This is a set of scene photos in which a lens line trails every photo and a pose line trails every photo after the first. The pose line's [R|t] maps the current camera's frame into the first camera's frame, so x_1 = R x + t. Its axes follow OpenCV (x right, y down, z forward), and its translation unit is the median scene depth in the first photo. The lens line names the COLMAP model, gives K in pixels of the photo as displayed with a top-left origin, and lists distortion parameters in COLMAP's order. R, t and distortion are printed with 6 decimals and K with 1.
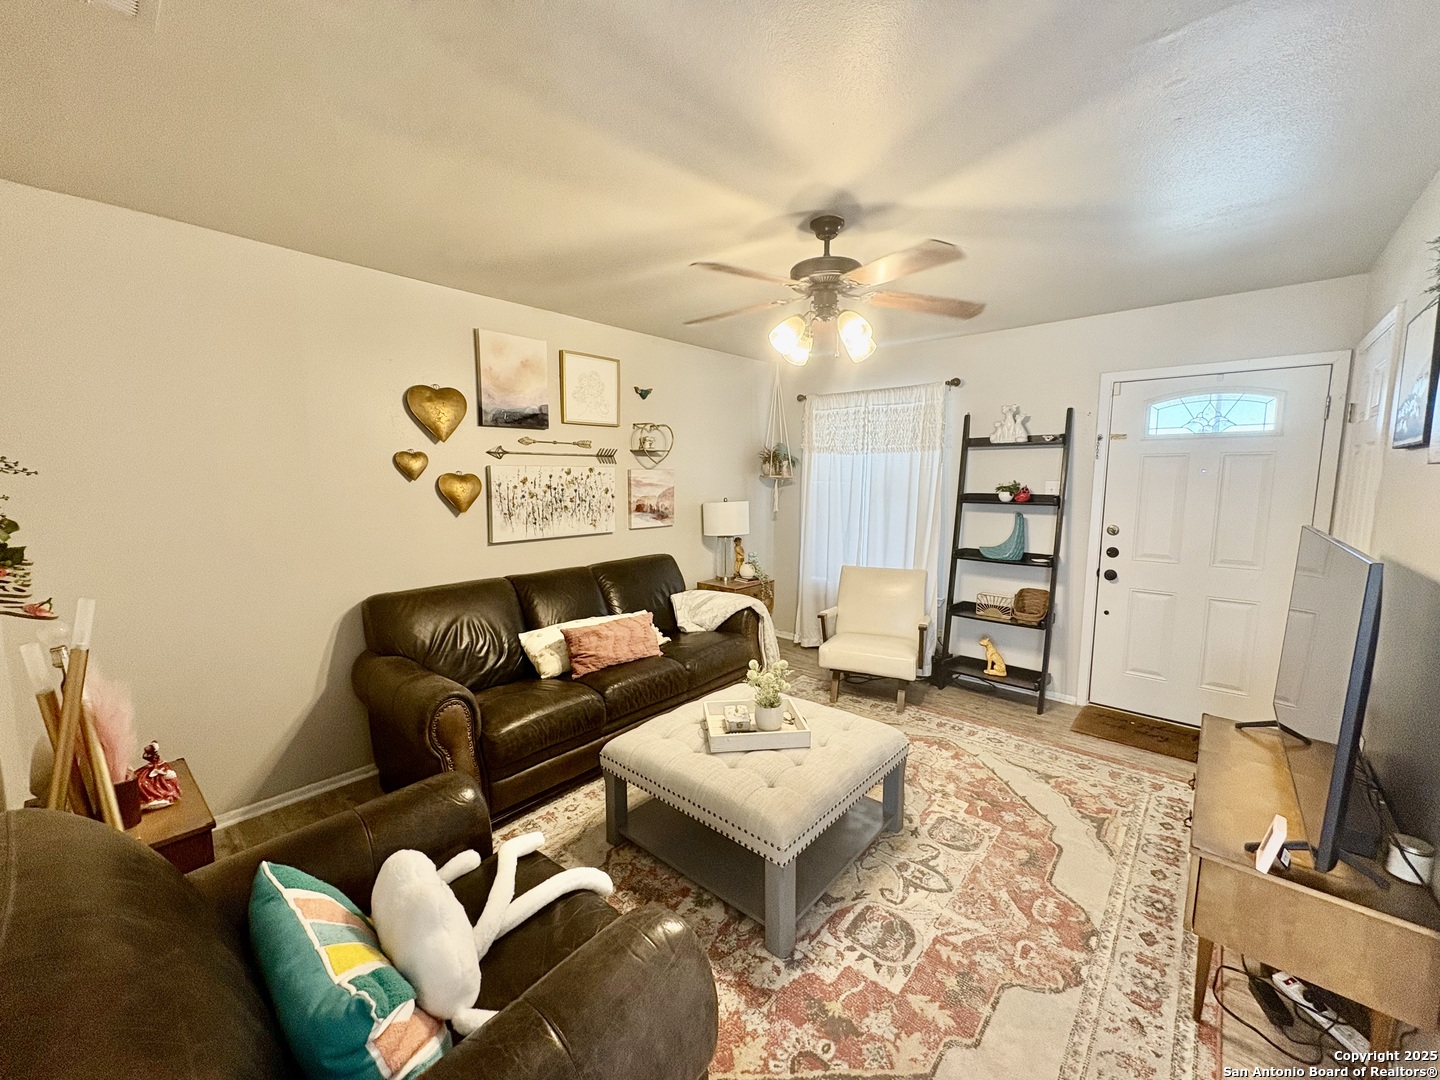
lens RADIAL K [[572.7, 0, 719.8], [0, 572.7, 536.6], [0, 0, 1]] dist [0.000741, 0.000177]
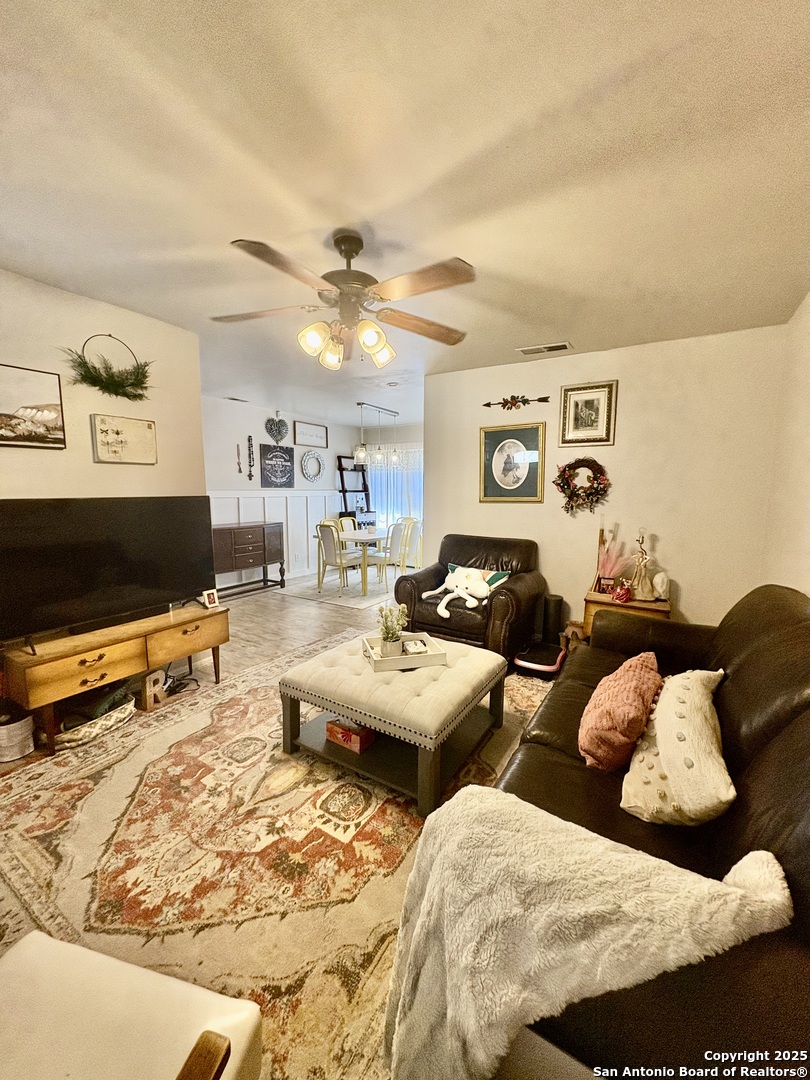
lens RADIAL K [[429.5, 0, 404.5], [0, 429.5, 534.7], [0, 0, 1]] dist [0.000741, 0.000177]
pose [[-0.986504, 0.012479, -0.163264, 0.136227], [-0.023894, 0.975446, 0.218940, -0.102936], [0.161987, 0.219886, -0.961982, 1.211091]]
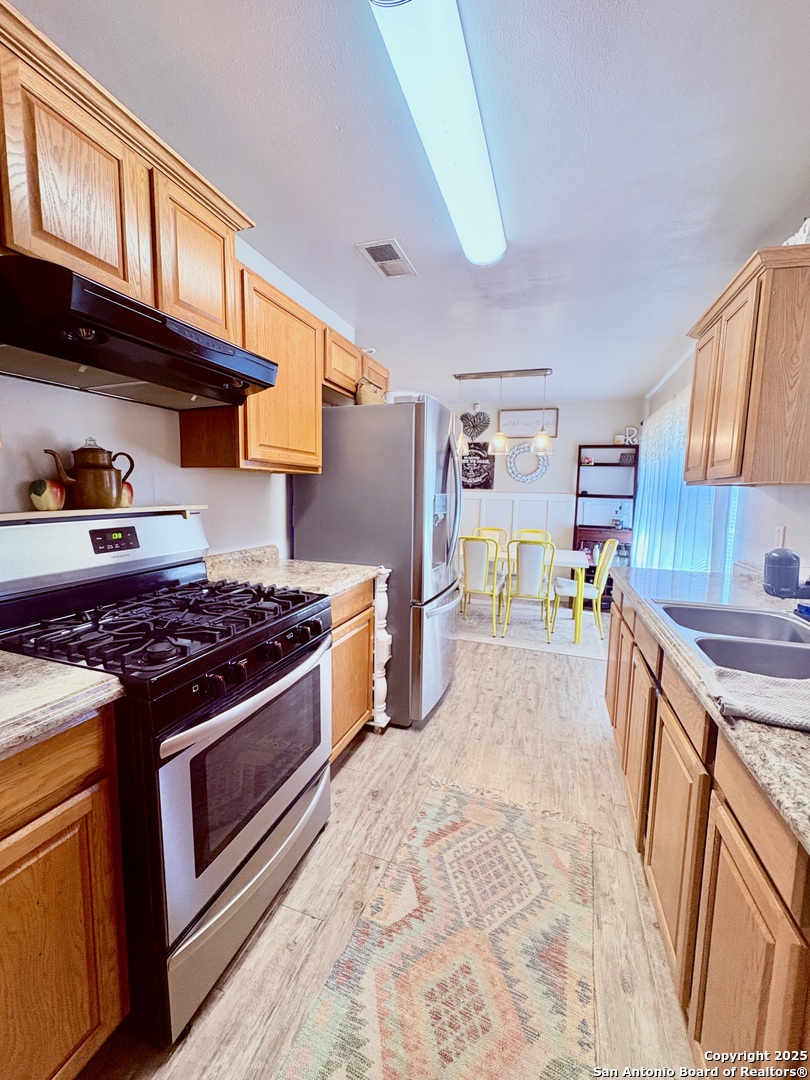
lens RADIAL K [[429.5, 0, 407.6], [0, 429.5, 539.0], [0, 0, 1]] dist [0.000741, 0.000177]
pose [[-0.383551, -0.108069, 0.917175, -1.005010], [0.082513, 0.985148, 0.150584, 0.028245], [-0.919826, 0.133436, -0.368937, 0.240040]]
